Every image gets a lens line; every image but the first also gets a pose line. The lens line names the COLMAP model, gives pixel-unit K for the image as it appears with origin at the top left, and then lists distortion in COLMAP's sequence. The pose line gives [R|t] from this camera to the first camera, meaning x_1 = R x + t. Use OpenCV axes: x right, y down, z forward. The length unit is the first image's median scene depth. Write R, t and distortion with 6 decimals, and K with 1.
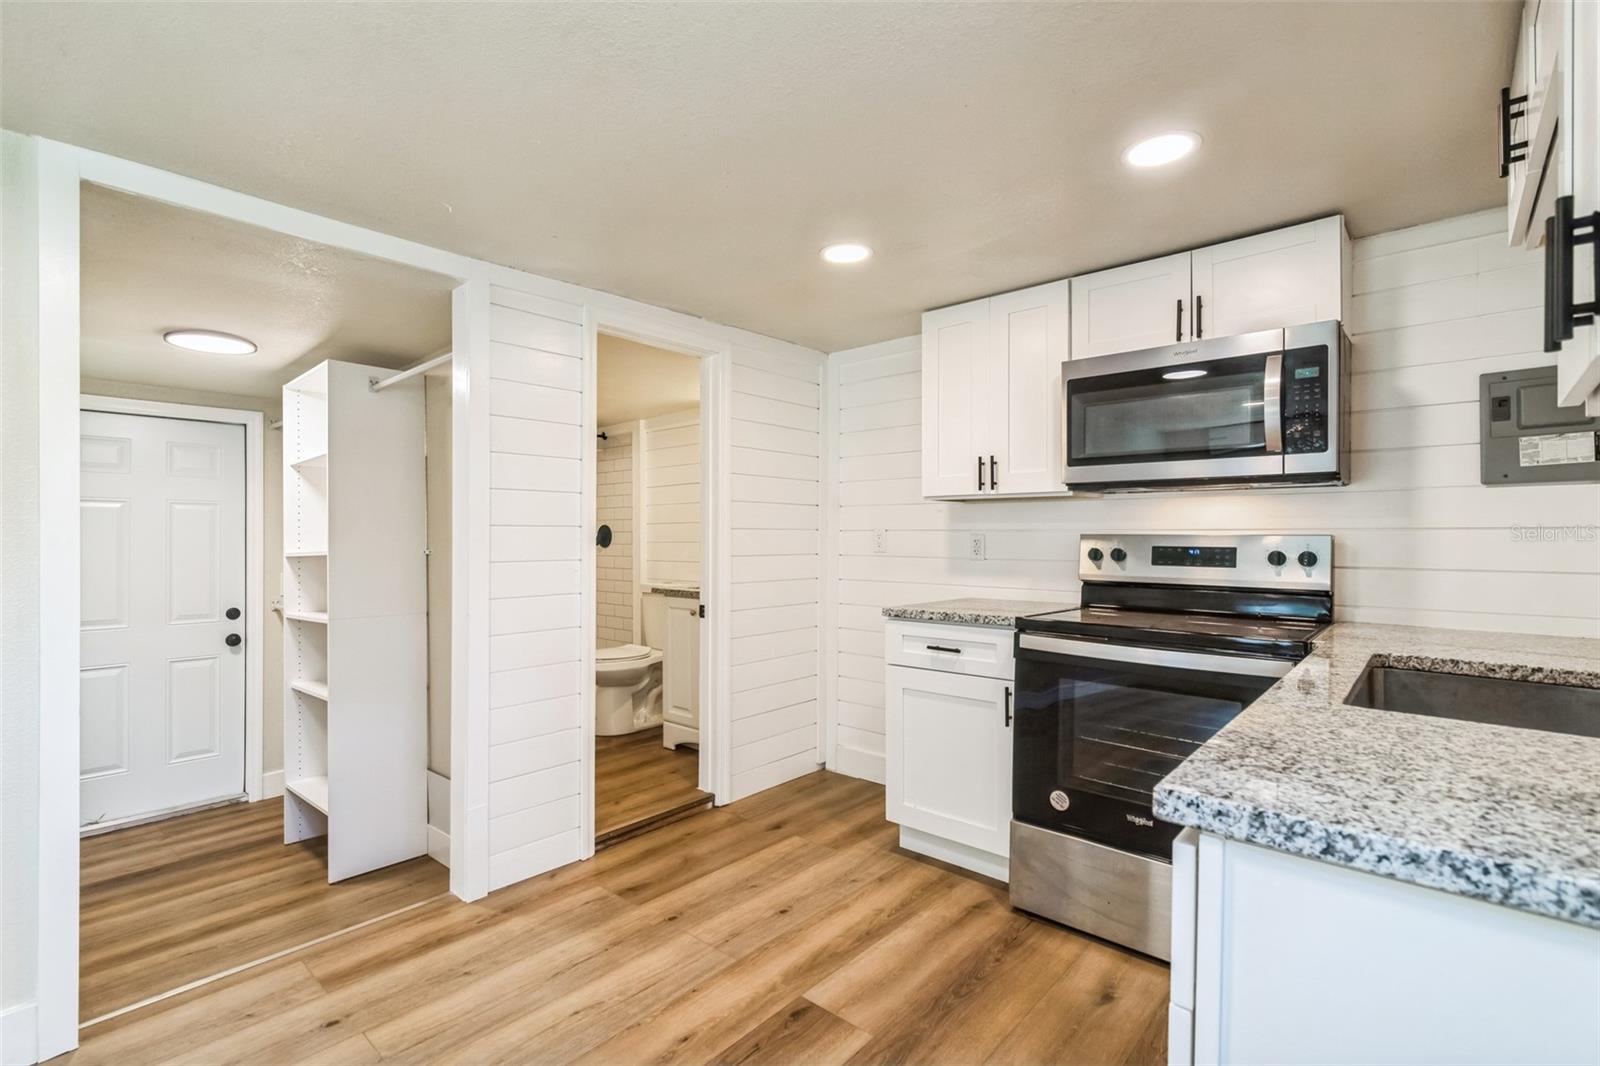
lens RADIAL K [[735.3, 0, 792.3], [0, 735.3, 537.0], [0, 0, 1]] dist [-0.006692, 0.001446]
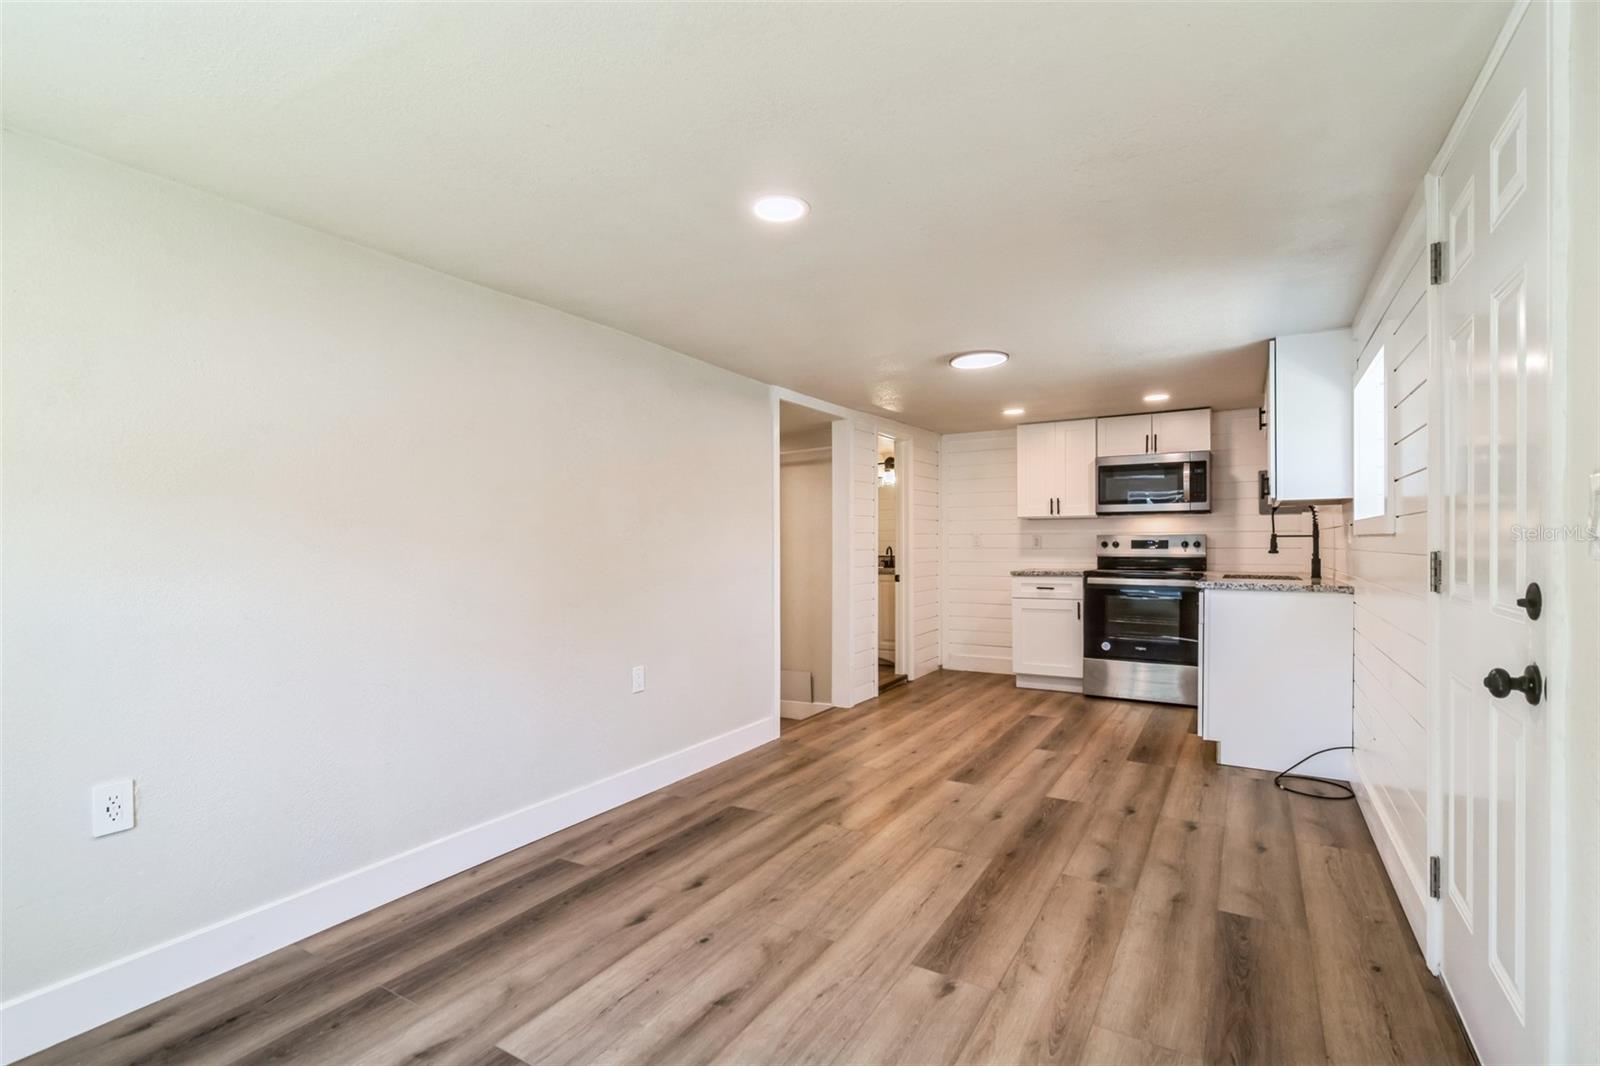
lens RADIAL K [[735.3, 0, 789.6], [0, 735.3, 546.0], [0, 0, 1]] dist [-0.006692, 0.001446]
pose [[0.985428, -0.009969, 0.169801, -0.952551], [0.009464, 0.999948, 0.003785, 0.012675], [-0.169830, -0.002123, 0.985471, -1.067028]]
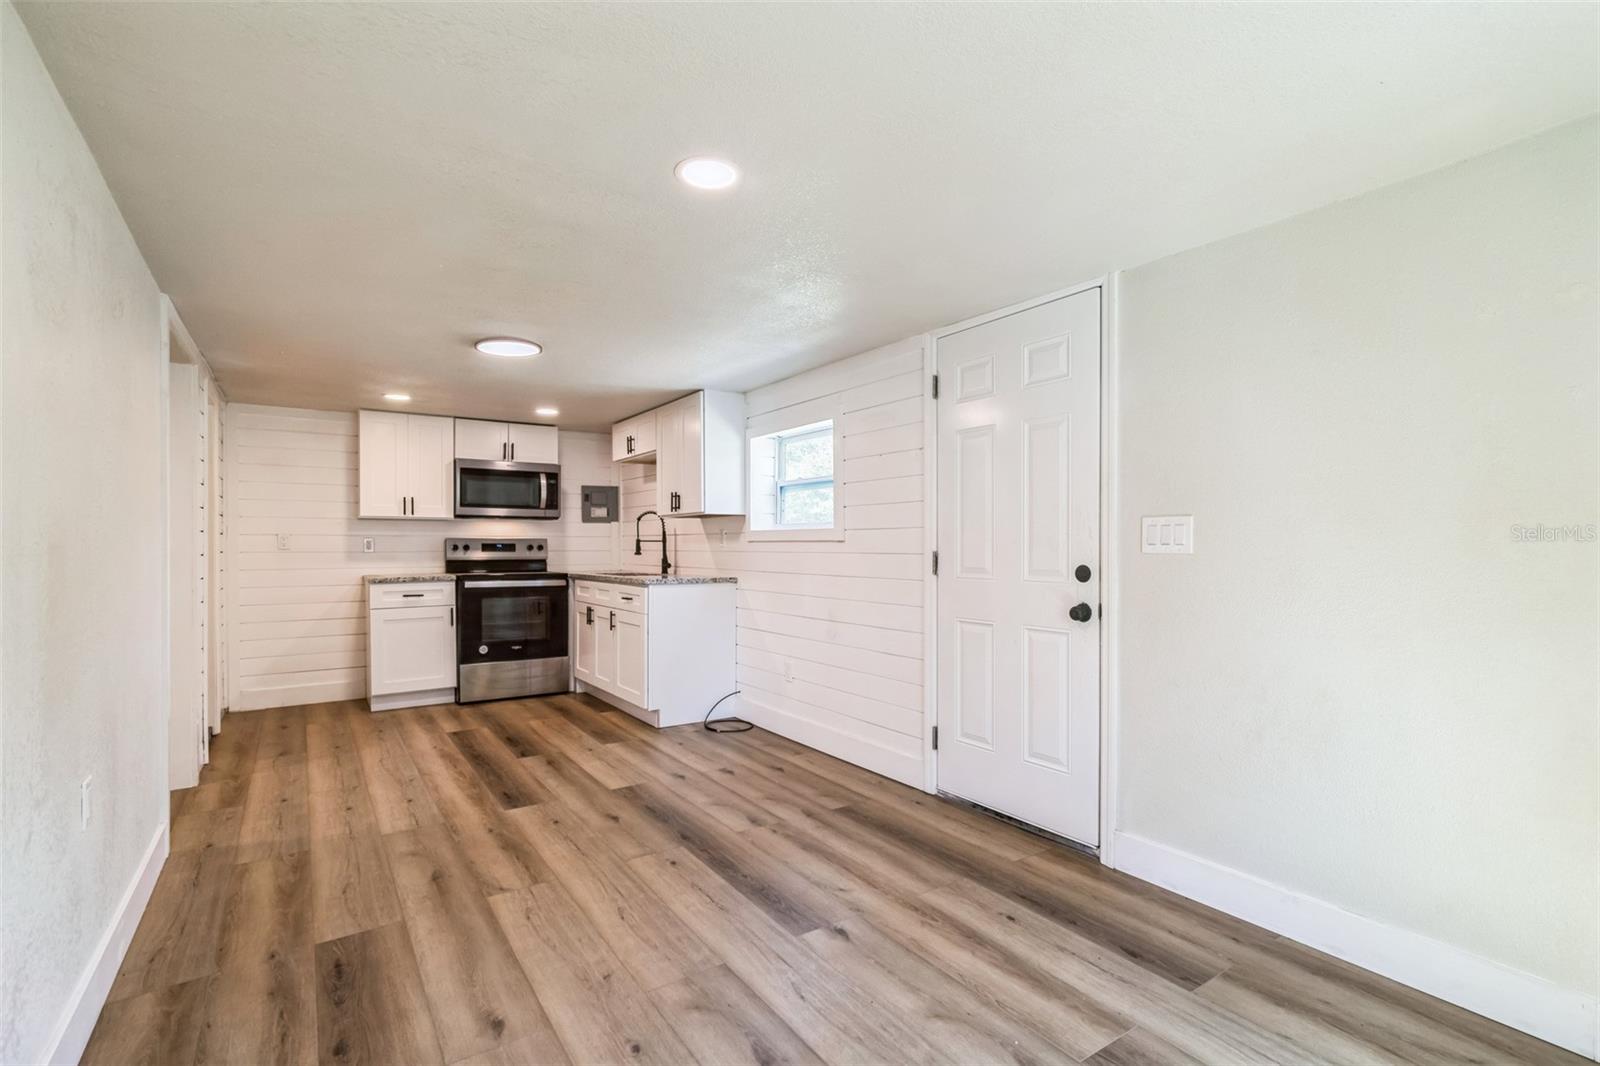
lens RADIAL K [[735.3, 0, 793.1], [0, 735.3, 552.7], [0, 0, 1]] dist [-0.006692, 0.001446]
pose [[0.249850, -0.013867, 0.968185, -1.519959], [0.001329, 0.999901, 0.013978, 0.011342], [-0.968284, -0.002206, 0.249844, -0.510450]]
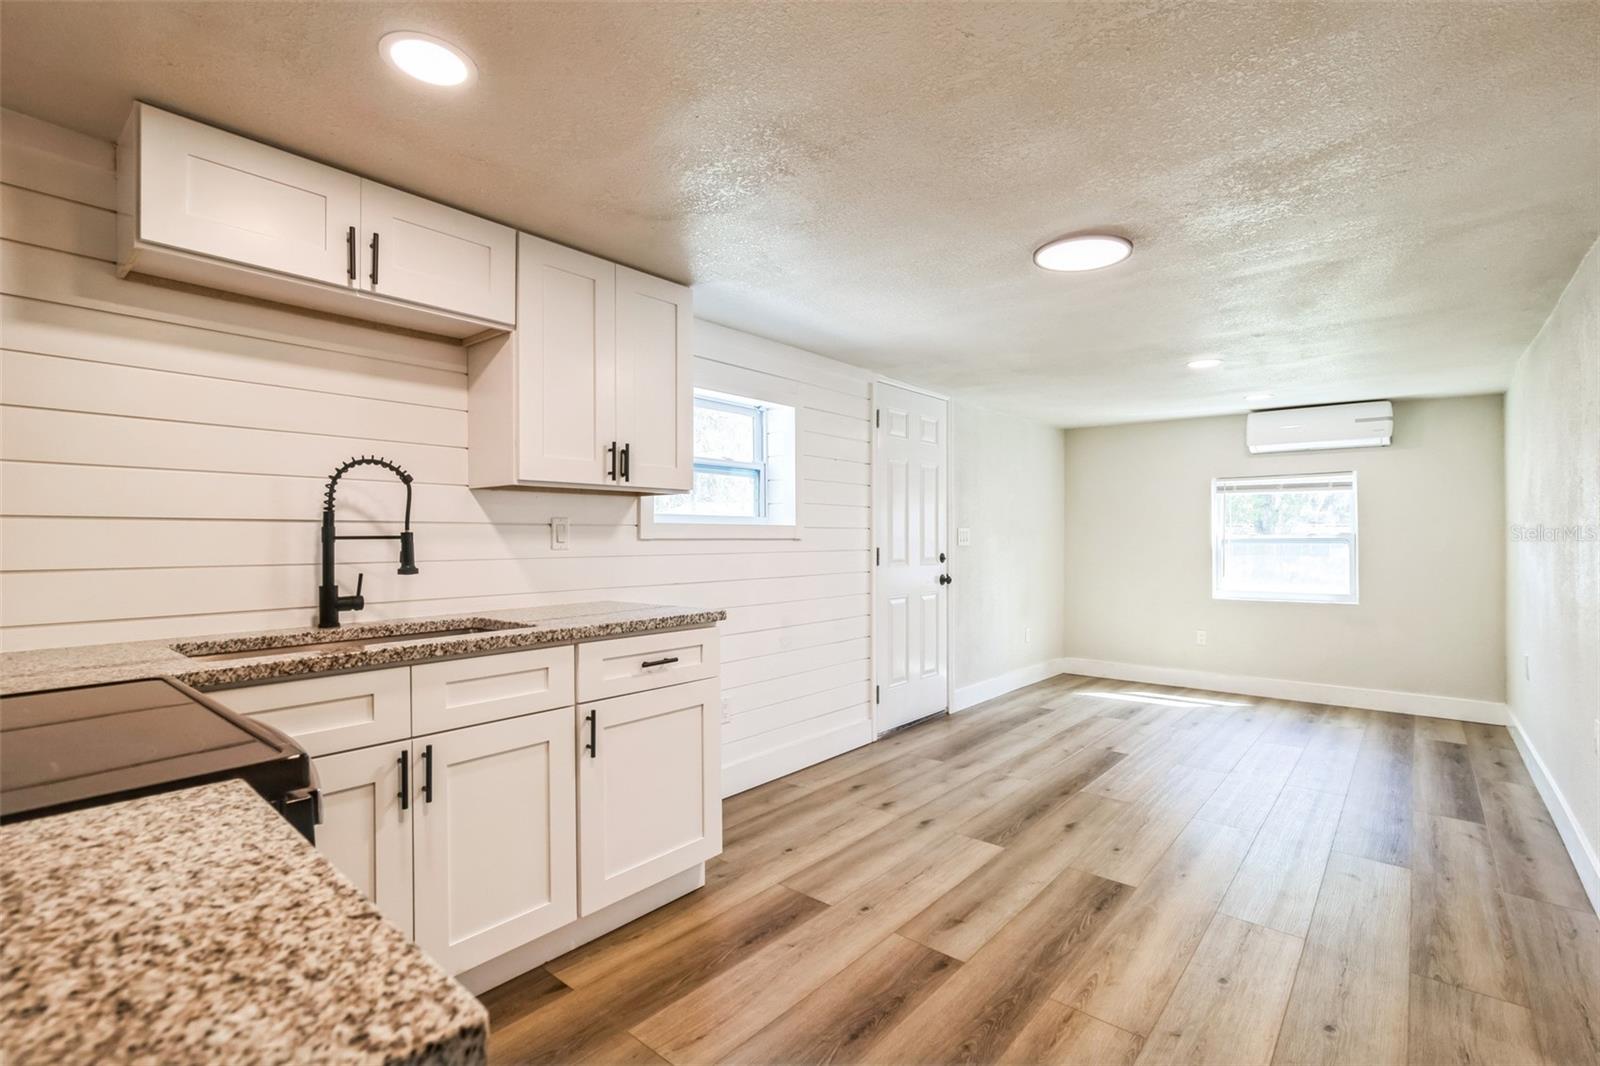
lens RADIAL K [[735.3, 0, 797.6], [0, 735.3, 538.9], [0, 0, 1]] dist [-0.006692, 0.001446]
pose [[-0.999668, -0.000981, -0.025729, 0.071726], [-0.000996, 0.999999, 0.000572, 0.006860], [0.025728, 0.000598, -0.999669, 1.274091]]
